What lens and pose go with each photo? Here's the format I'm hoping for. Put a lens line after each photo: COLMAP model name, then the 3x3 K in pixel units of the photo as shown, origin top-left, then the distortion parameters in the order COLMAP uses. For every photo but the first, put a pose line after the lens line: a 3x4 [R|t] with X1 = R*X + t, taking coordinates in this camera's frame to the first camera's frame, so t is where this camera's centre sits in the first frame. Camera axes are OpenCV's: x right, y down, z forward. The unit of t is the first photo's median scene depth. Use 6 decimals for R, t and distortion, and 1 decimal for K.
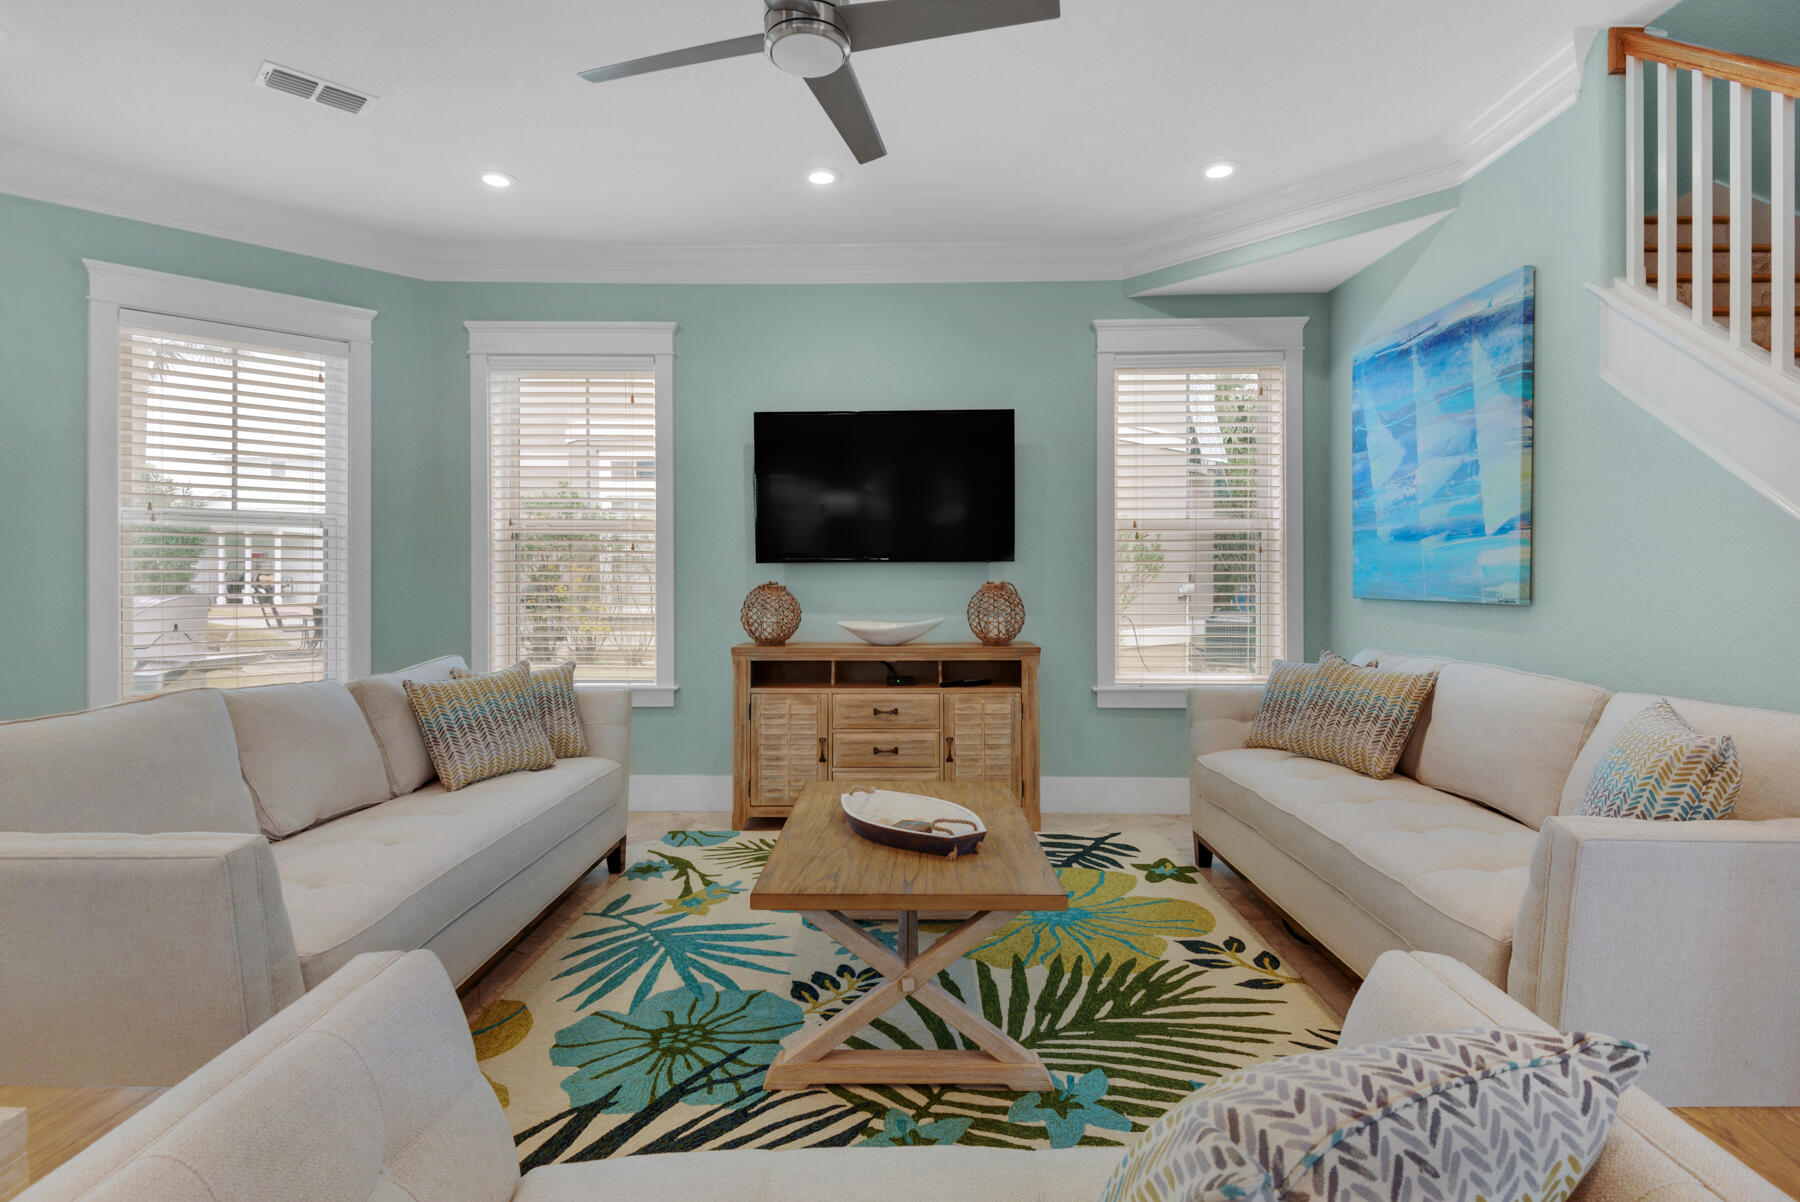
lens RADIAL K [[890.9, 0, 900.6], [0, 890.9, 587.7], [0, 0, 1]] dist [0.010475, -0.007408]
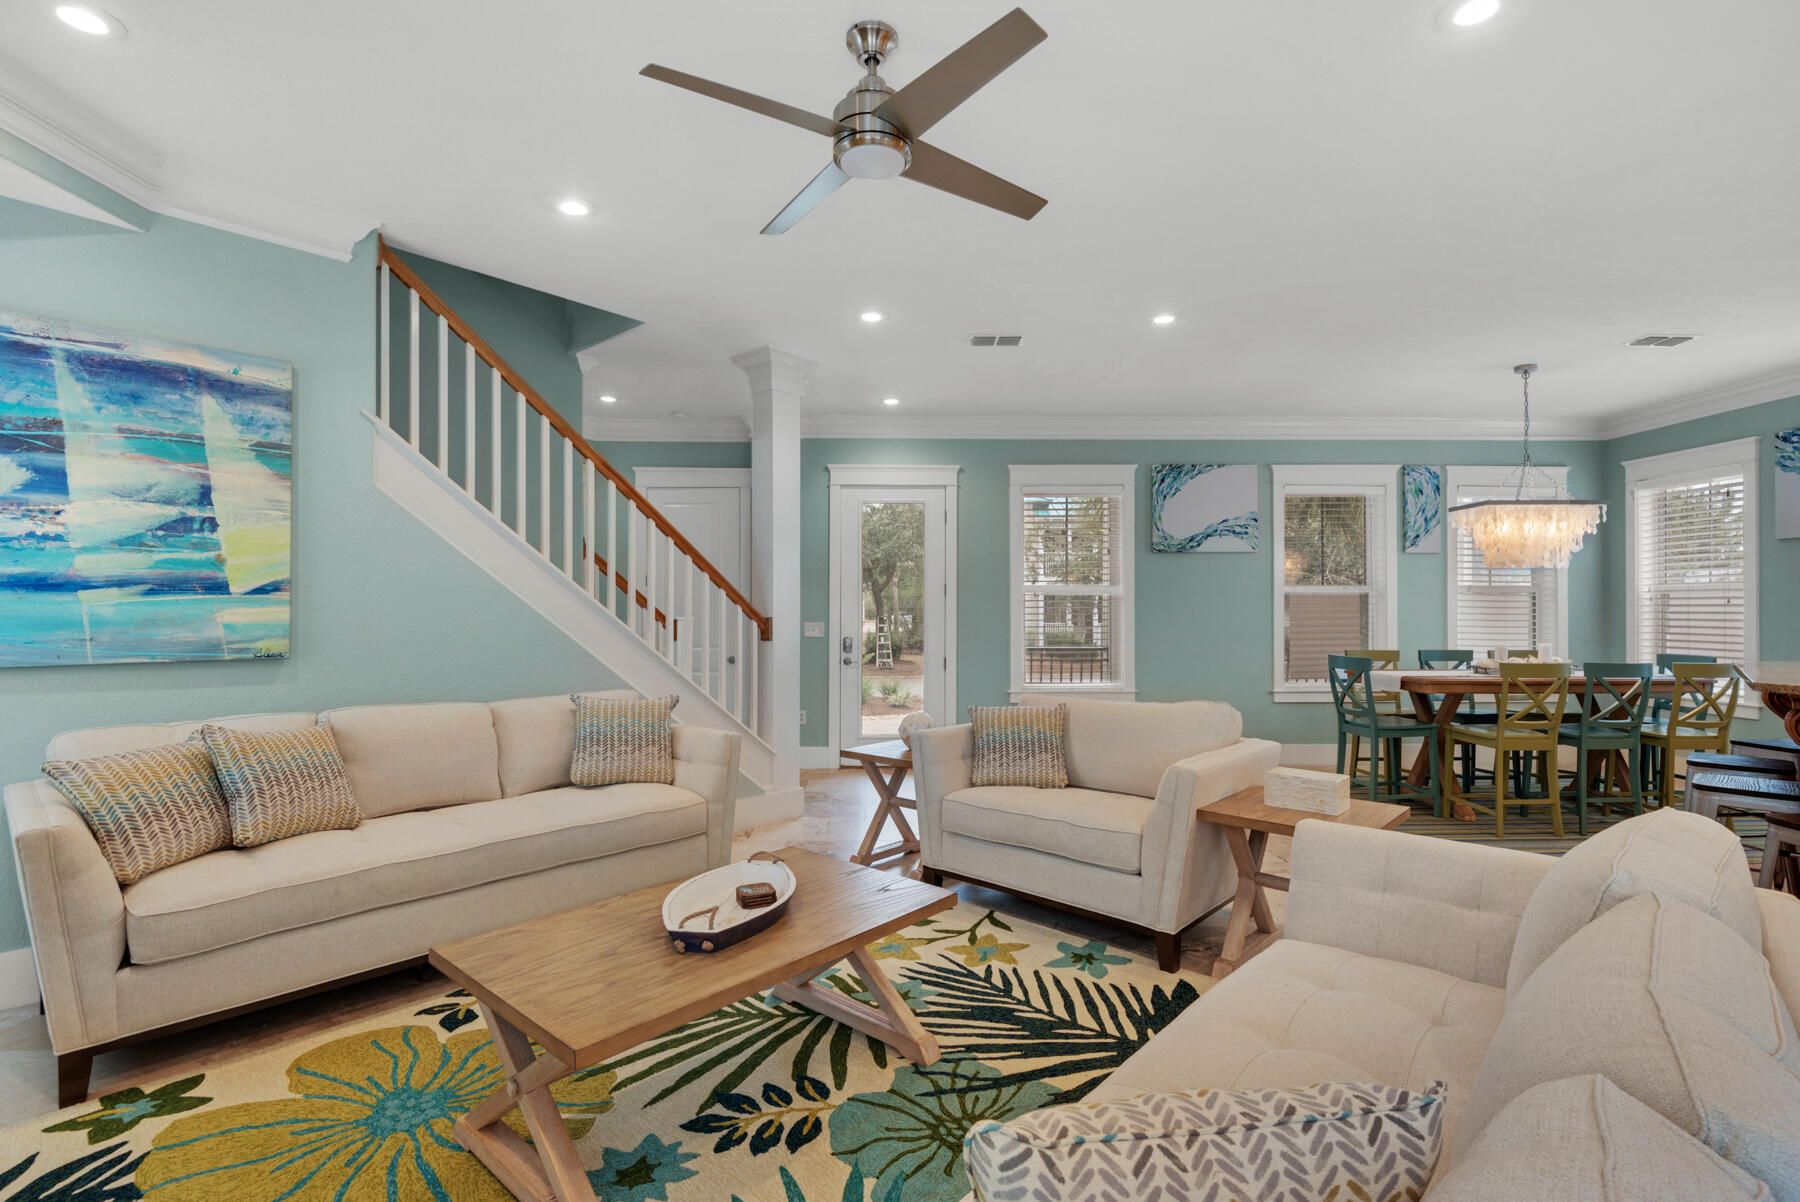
lens RADIAL K [[868.2, 0, 894.4], [0, 868.2, 604.3], [0, 0, 1]] dist [-0.005855, -0.008459]
pose [[-0.750851, 0.003546, 0.660462, -0.632371], [0.006151, 0.999980, 0.001624, -0.047057], [-0.660443, 0.005282, -0.750858, 1.366263]]
